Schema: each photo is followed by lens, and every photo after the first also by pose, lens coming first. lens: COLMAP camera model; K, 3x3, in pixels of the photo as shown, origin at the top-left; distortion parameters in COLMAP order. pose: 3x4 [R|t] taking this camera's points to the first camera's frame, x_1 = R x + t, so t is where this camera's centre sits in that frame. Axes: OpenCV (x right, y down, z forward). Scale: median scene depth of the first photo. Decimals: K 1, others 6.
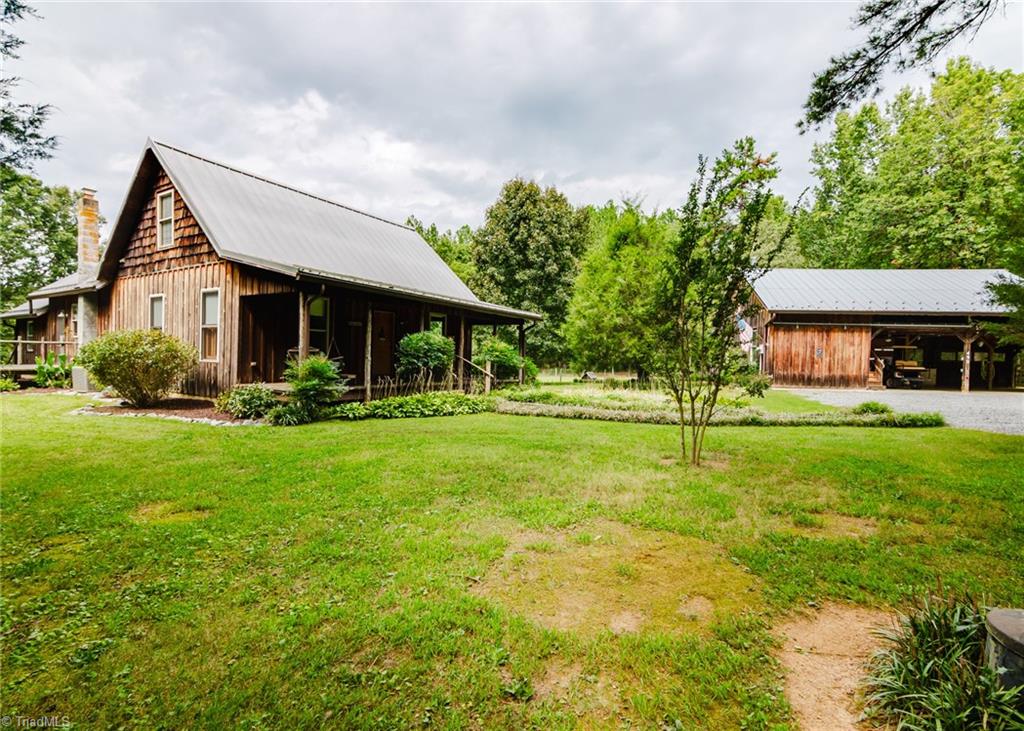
lens RADIAL K [[485.1, 0, 515.9], [0, 485.1, 367.7], [0, 0, 1]] dist [-0.010814, -0.000716]
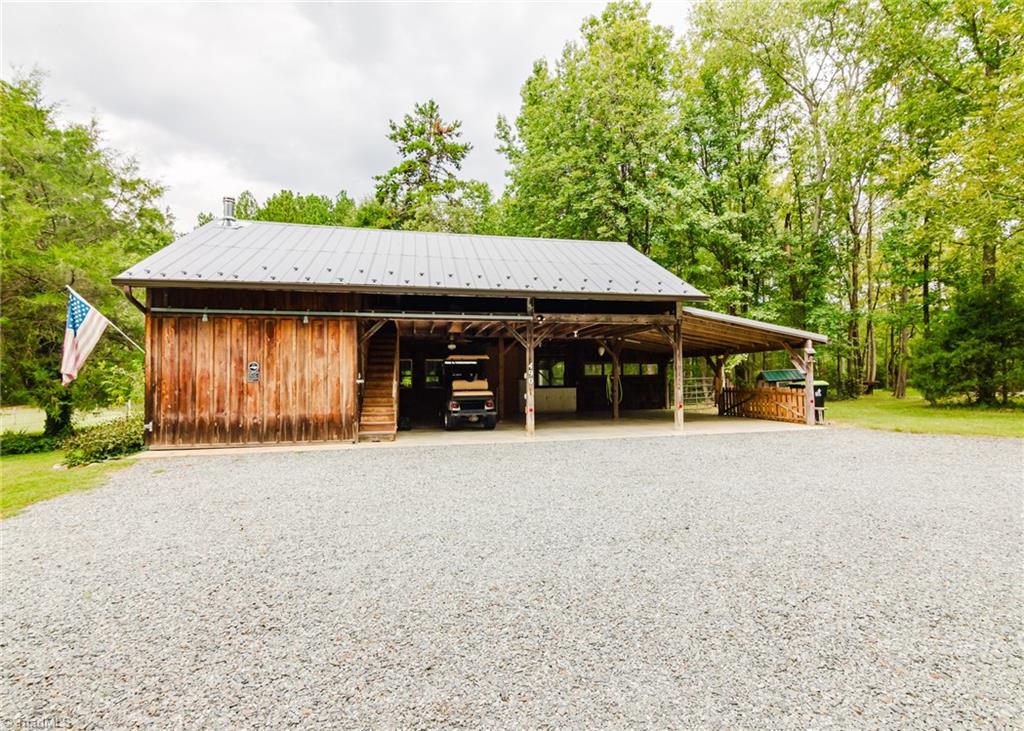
lens RADIAL K [[485.1, 0, 515.9], [0, 485.1, 367.7], [0, 0, 1]] dist [-0.010814, -0.000716]
pose [[0.943419, -0.023541, 0.330767, 0.713682], [0.036253, 0.998820, -0.032314, -0.010208], [-0.329616, 0.042477, 0.943159, 0.455082]]
